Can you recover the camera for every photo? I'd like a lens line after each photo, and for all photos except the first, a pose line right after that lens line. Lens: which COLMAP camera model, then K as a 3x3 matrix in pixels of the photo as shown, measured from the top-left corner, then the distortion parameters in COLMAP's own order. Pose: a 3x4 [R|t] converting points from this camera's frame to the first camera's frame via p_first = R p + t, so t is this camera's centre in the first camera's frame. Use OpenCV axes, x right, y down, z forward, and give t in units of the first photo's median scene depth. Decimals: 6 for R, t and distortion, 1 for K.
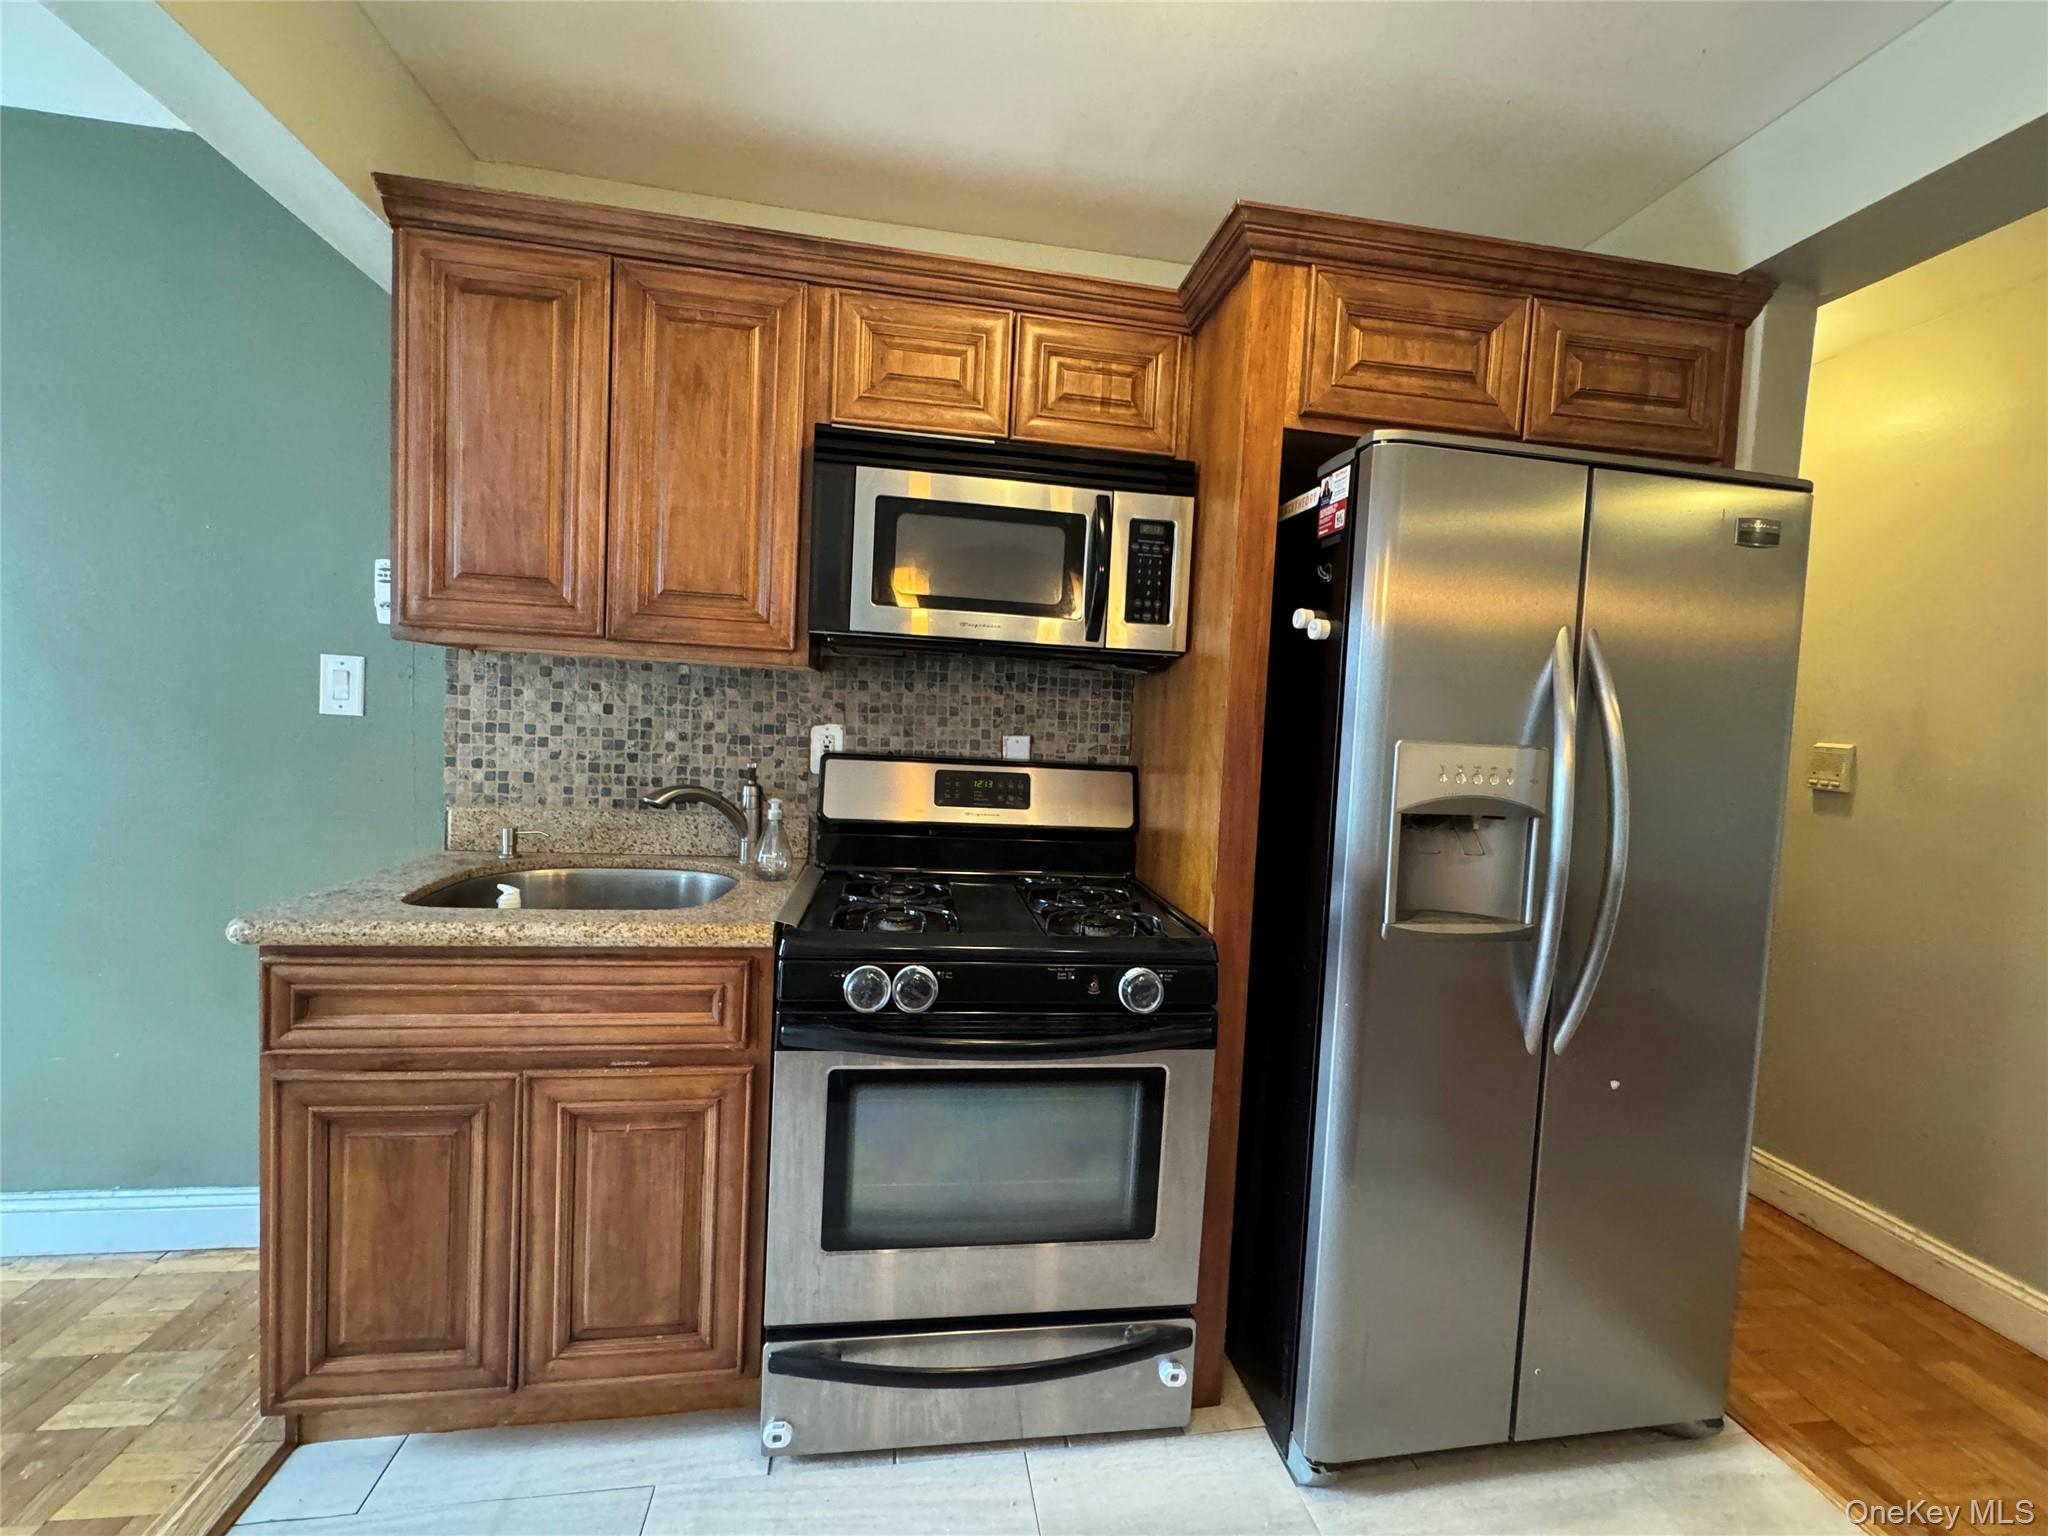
lens RADIAL K [[808.6, 0, 1021.1], [0, 808.6, 765.4], [0, 0, 1]] dist [-0.004880, 0.000819]
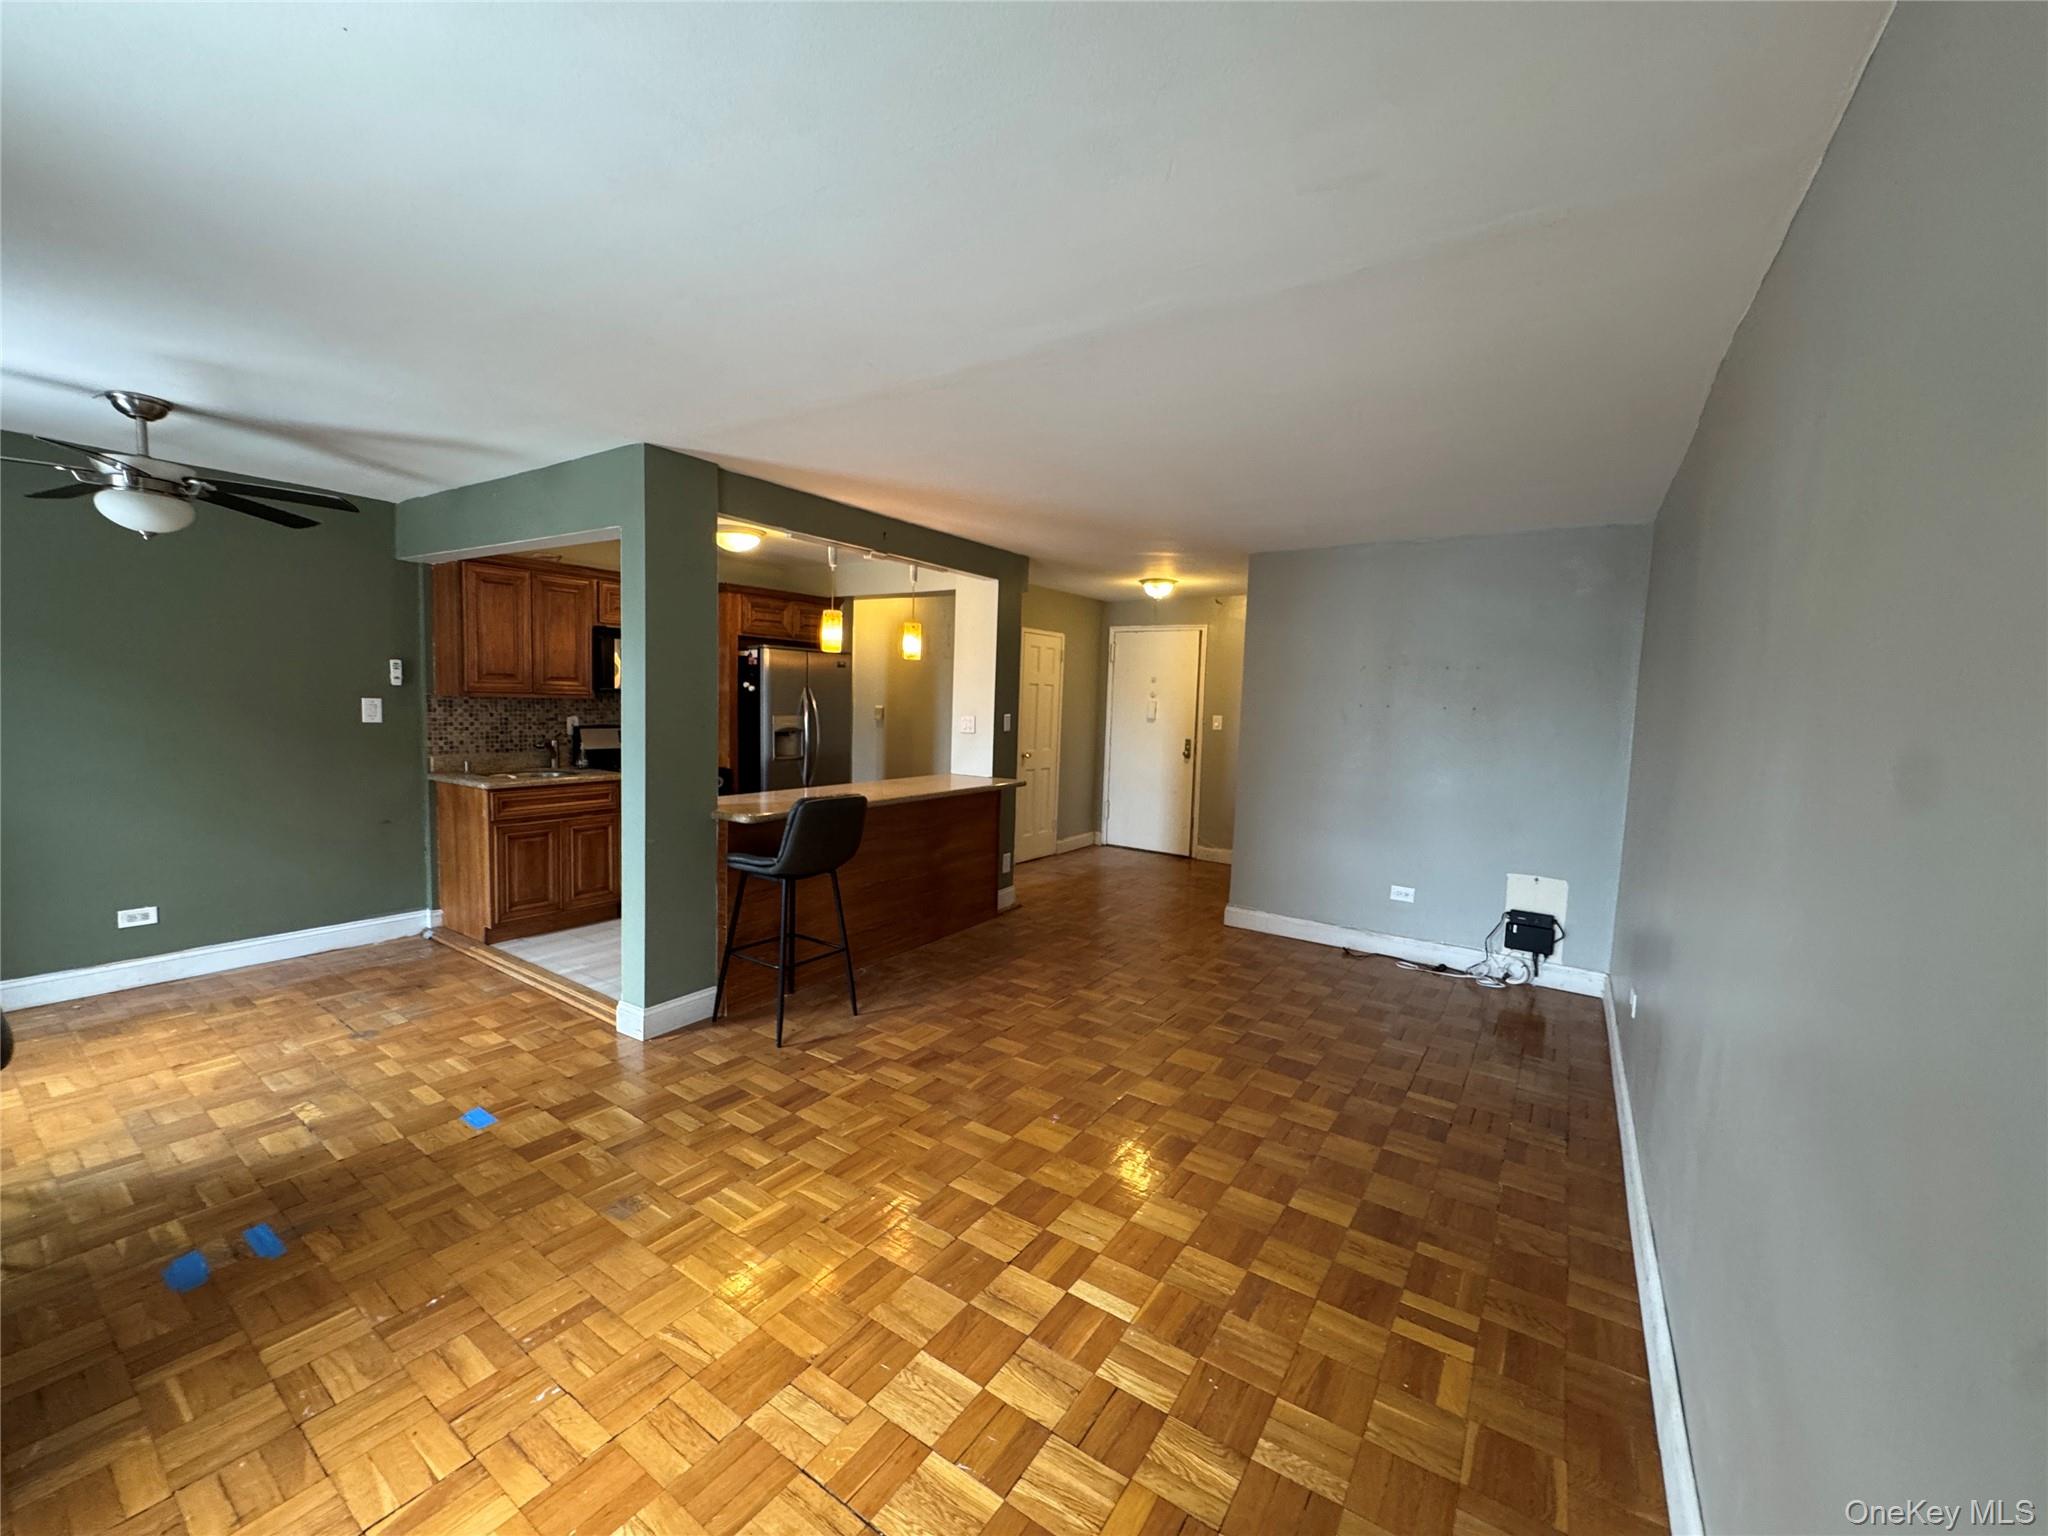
lens RADIAL K [[808.6, 0, 1019.4], [0, 808.6, 764.3], [0, 0, 1]] dist [-0.004880, 0.000819]
pose [[0.676809, -0.092195, 0.730362, -1.530399], [0.045491, 0.995469, 0.083504, -0.060229], [-0.734751, -0.023291, 0.677937, -2.440857]]
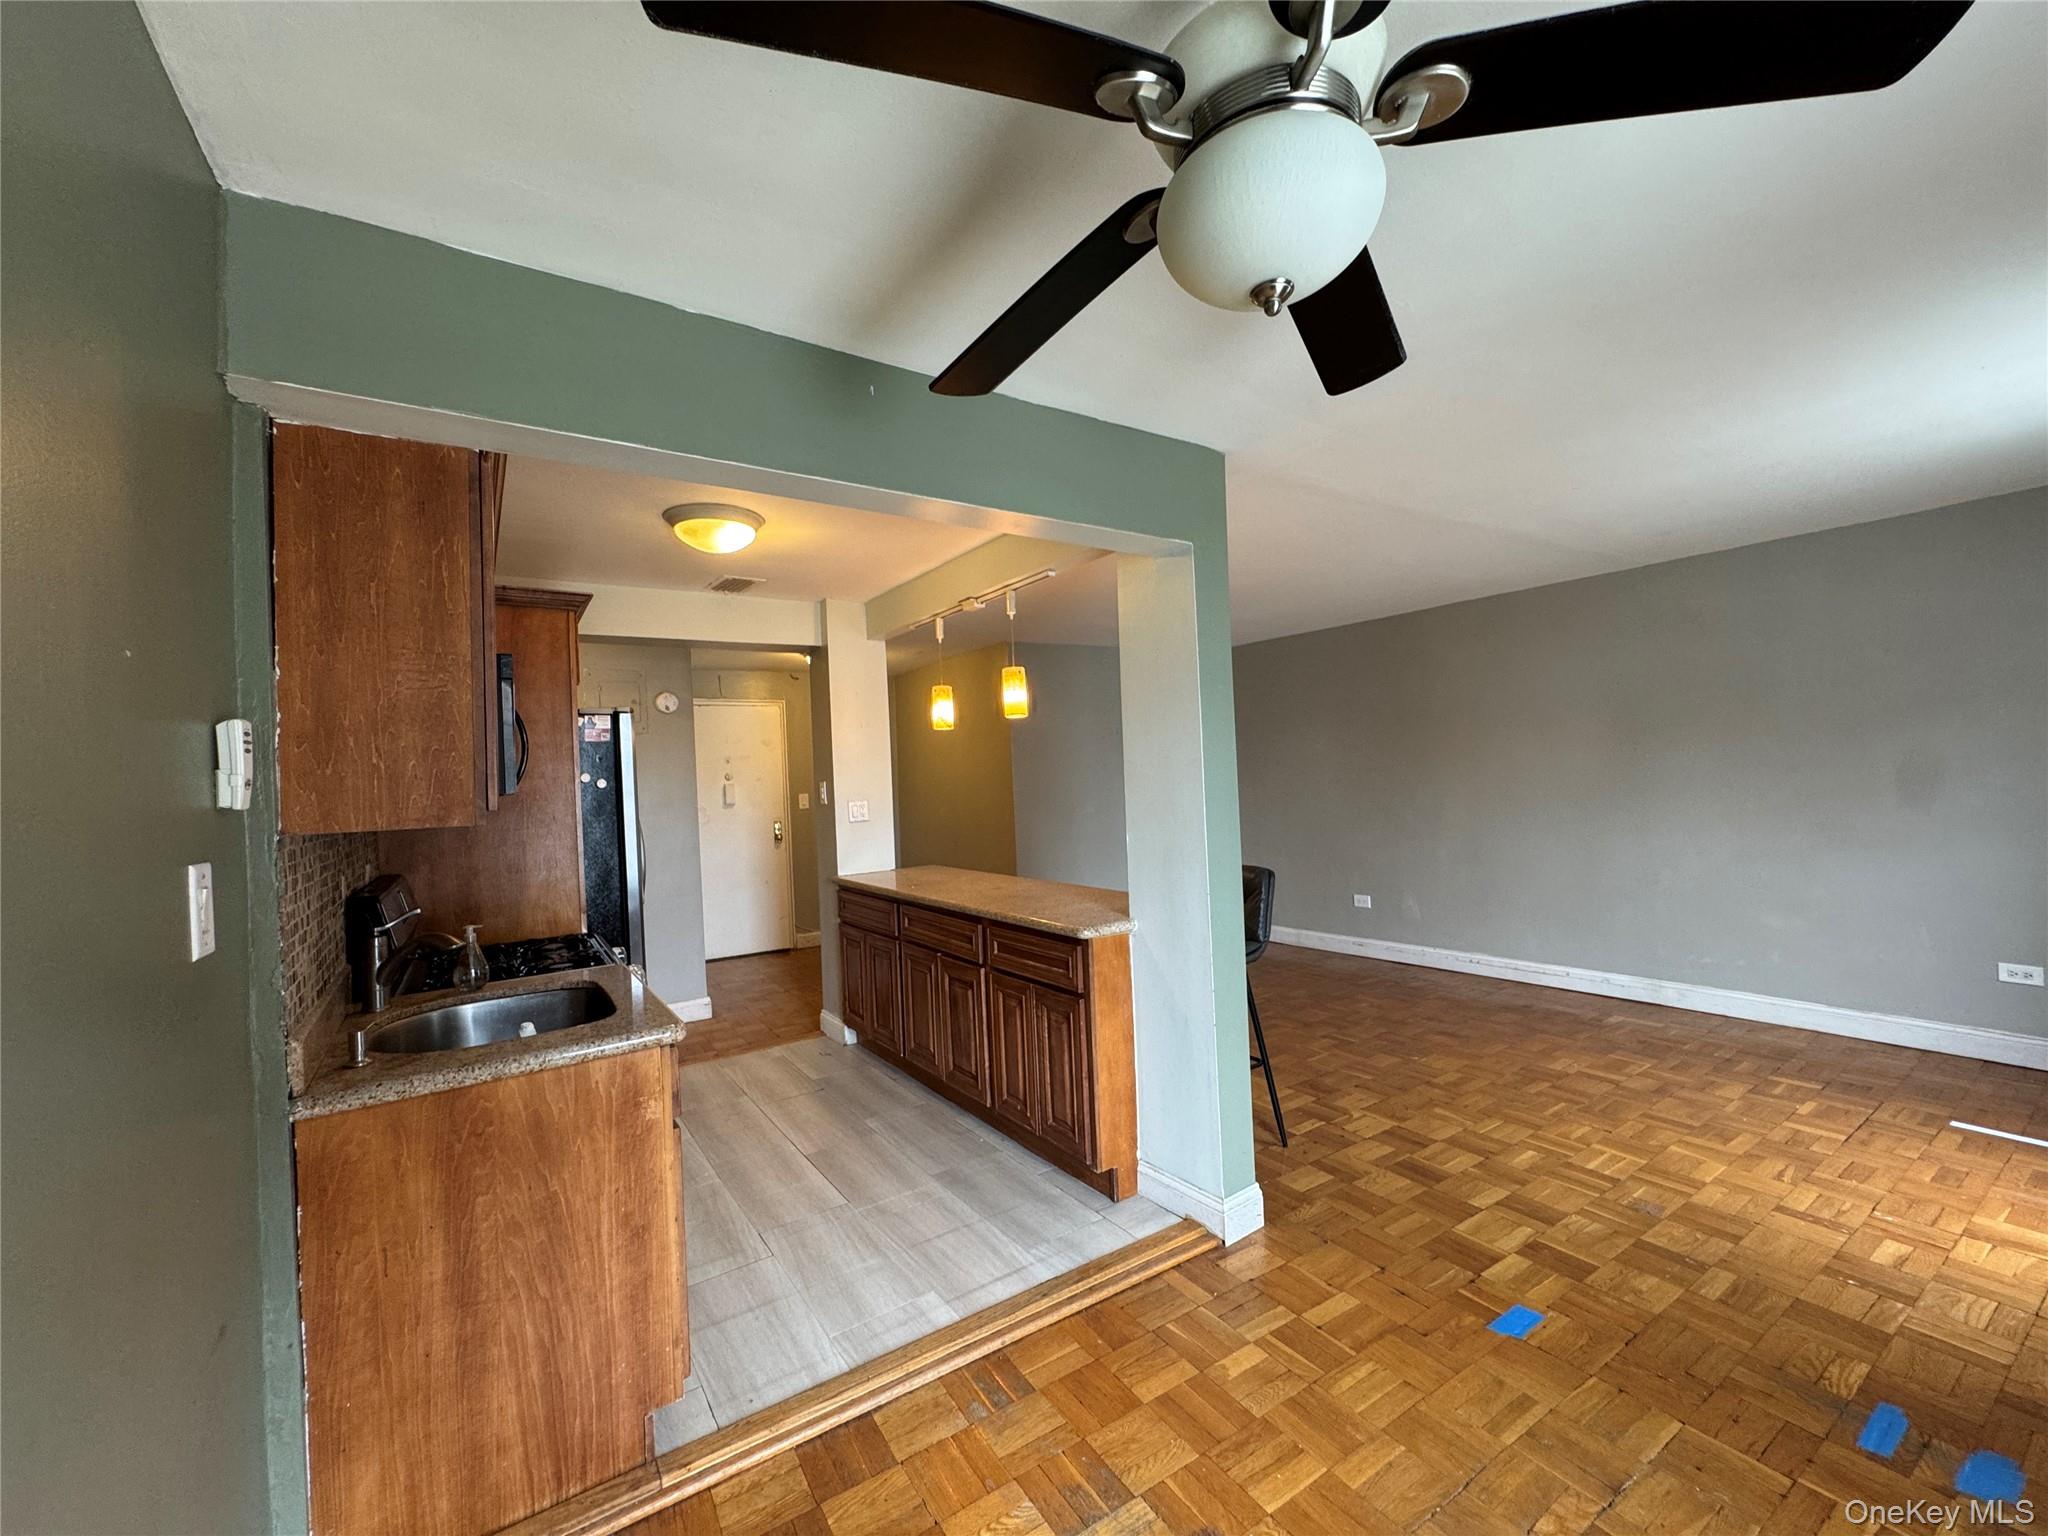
lens RADIAL K [[808.6, 0, 1014.8], [0, 808.6, 766.7], [0, 0, 1]] dist [-0.004880, 0.000819]
pose [[-0.407311, -0.022933, 0.913002, -1.958149], [0.074111, 0.995558, 0.058070, -0.237192], [-0.910278, 0.091316, -0.403802, 0.769061]]
